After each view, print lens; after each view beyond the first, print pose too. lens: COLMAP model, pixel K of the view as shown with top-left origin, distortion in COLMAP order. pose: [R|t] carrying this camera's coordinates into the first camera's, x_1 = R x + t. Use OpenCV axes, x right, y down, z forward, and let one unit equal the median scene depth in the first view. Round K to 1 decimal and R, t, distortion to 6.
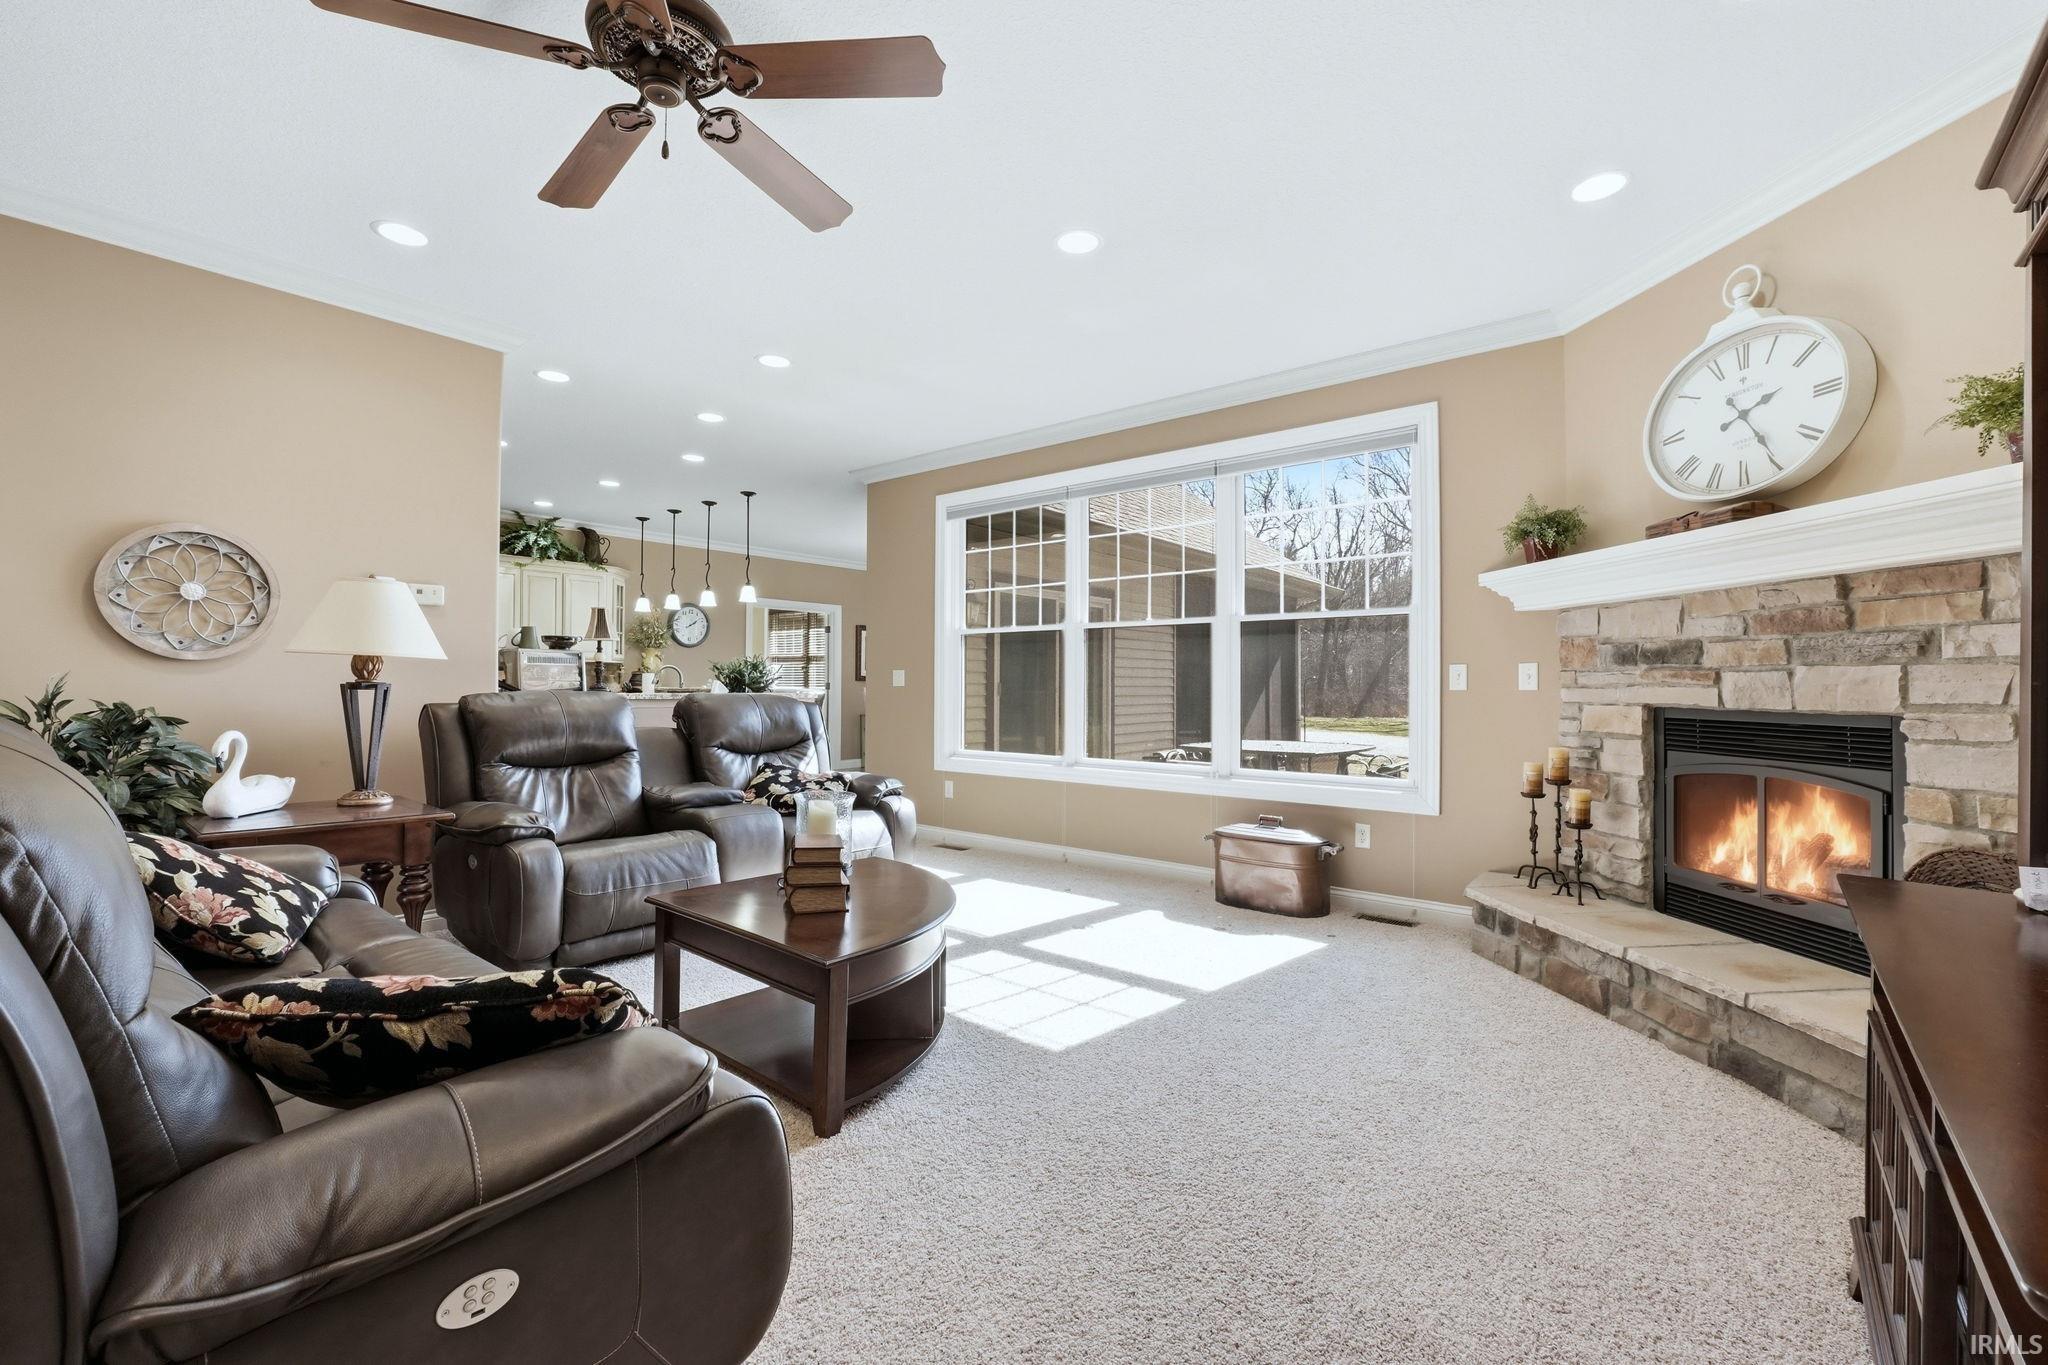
lens RADIAL K [[863.5, 0, 1034.4], [0, 863.5, 678.1], [0, 0, 1]] dist [-0.017546, 0.004143]
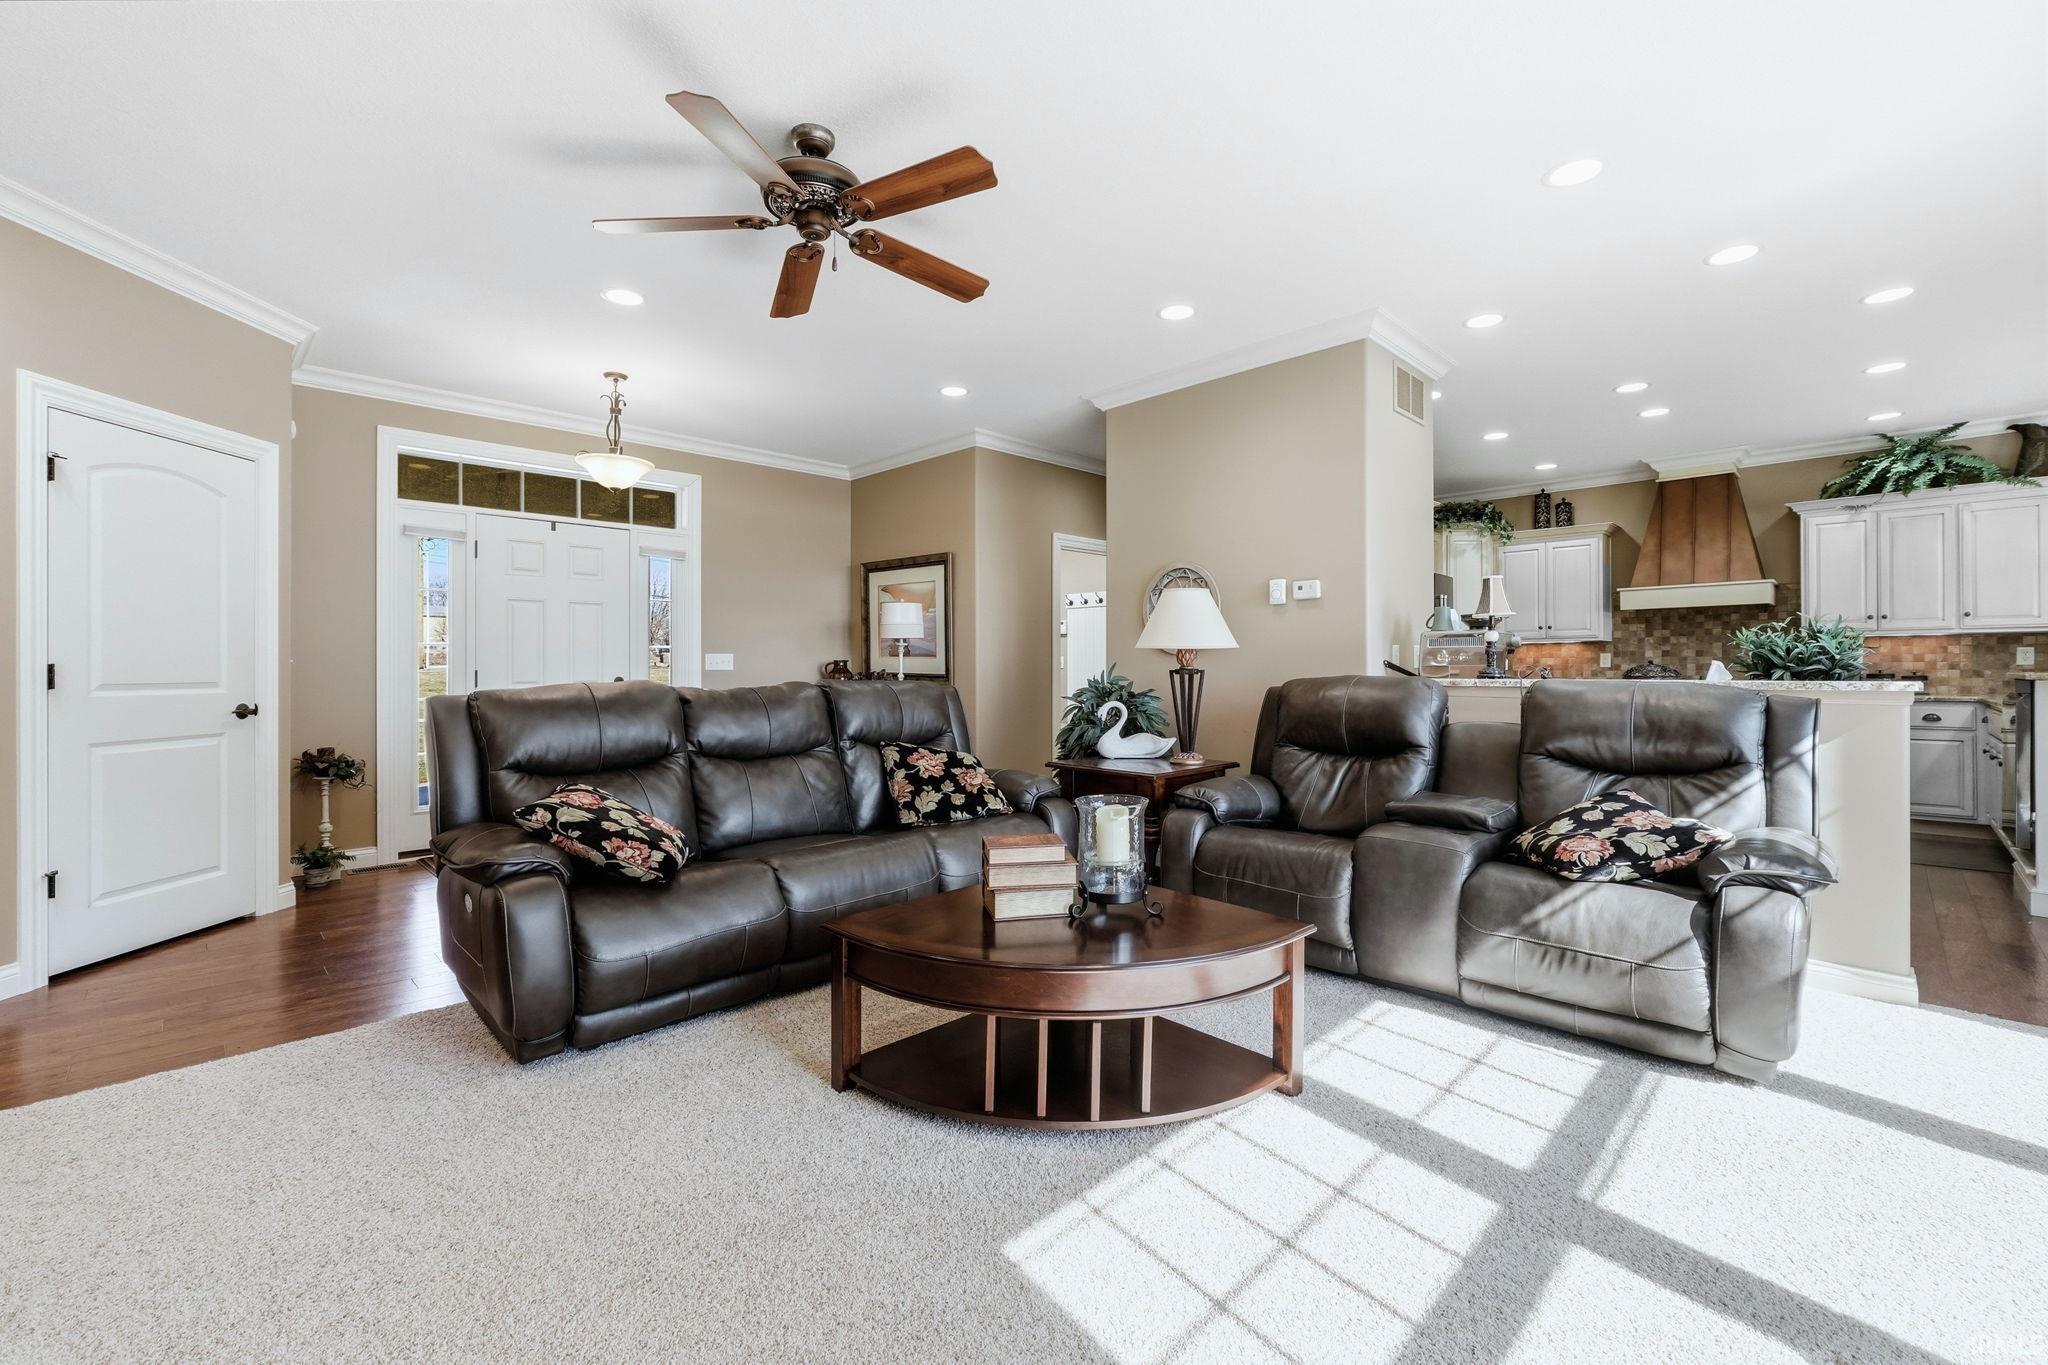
lens RADIAL K [[863.5, 0, 1020.1], [0, 863.5, 673.1], [0, 0, 1]] dist [-0.017546, 0.004143]
pose [[-0.114900, -0.002812, -0.993373, 0.492675], [0.012490, 0.999913, -0.004276, 0.011553], [0.993299, -0.012898, -0.114855, 0.830213]]
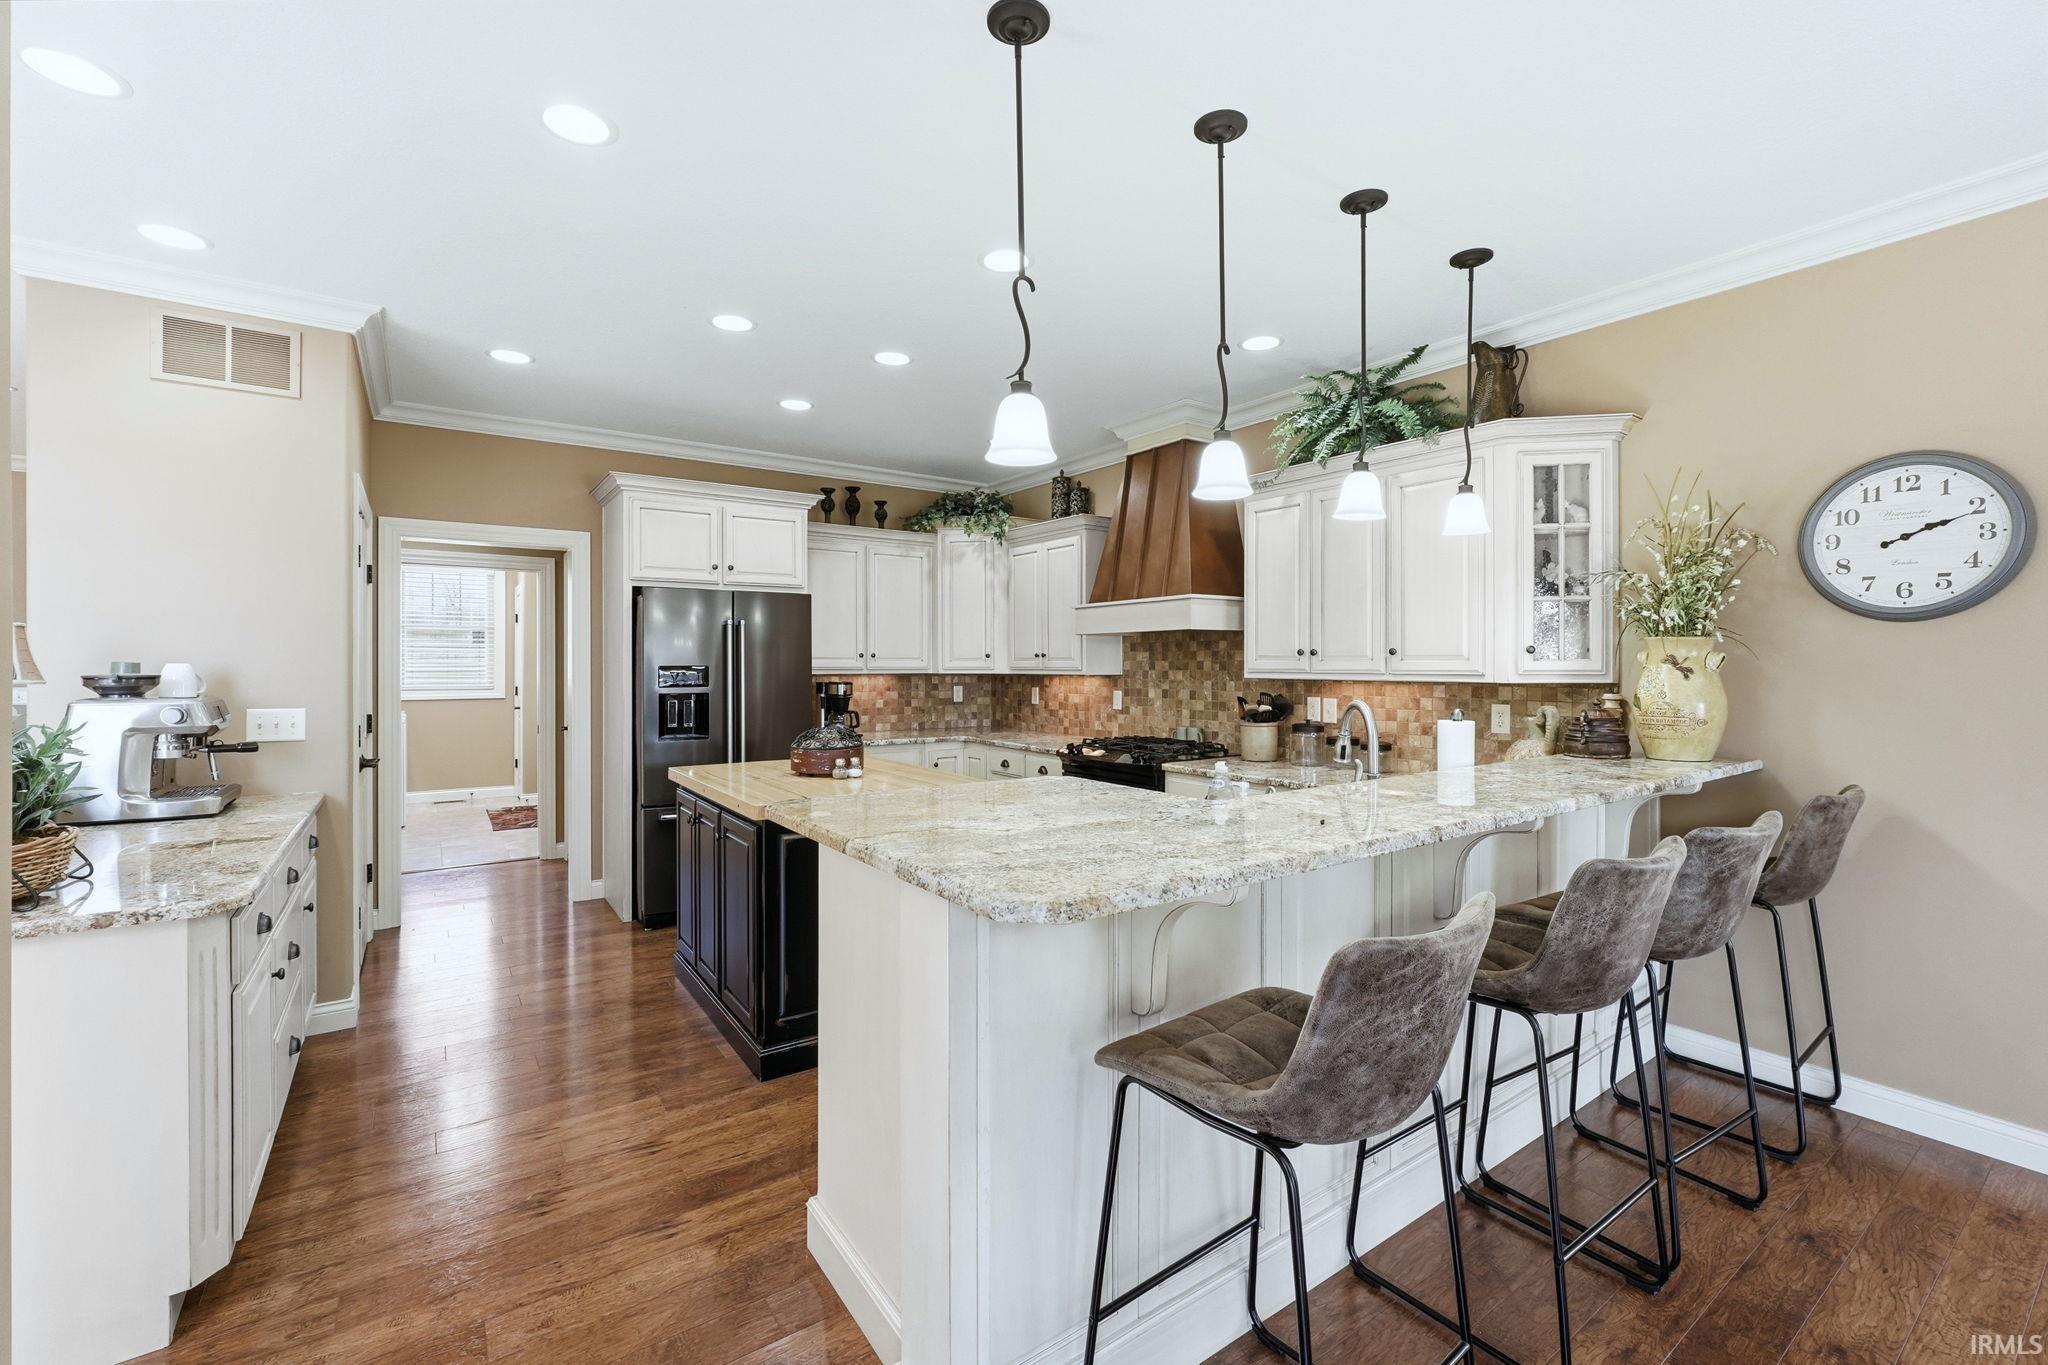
lens RADIAL K [[863.5, 0, 1022.1], [0, 863.5, 667.2], [0, 0, 1]] dist [-0.017546, 0.004143]
pose [[-0.292703, -0.003215, -0.956198, -0.204644], [0.008035, 0.999951, -0.005822, -0.062208], [0.956170, -0.009388, -0.292662, 2.289847]]
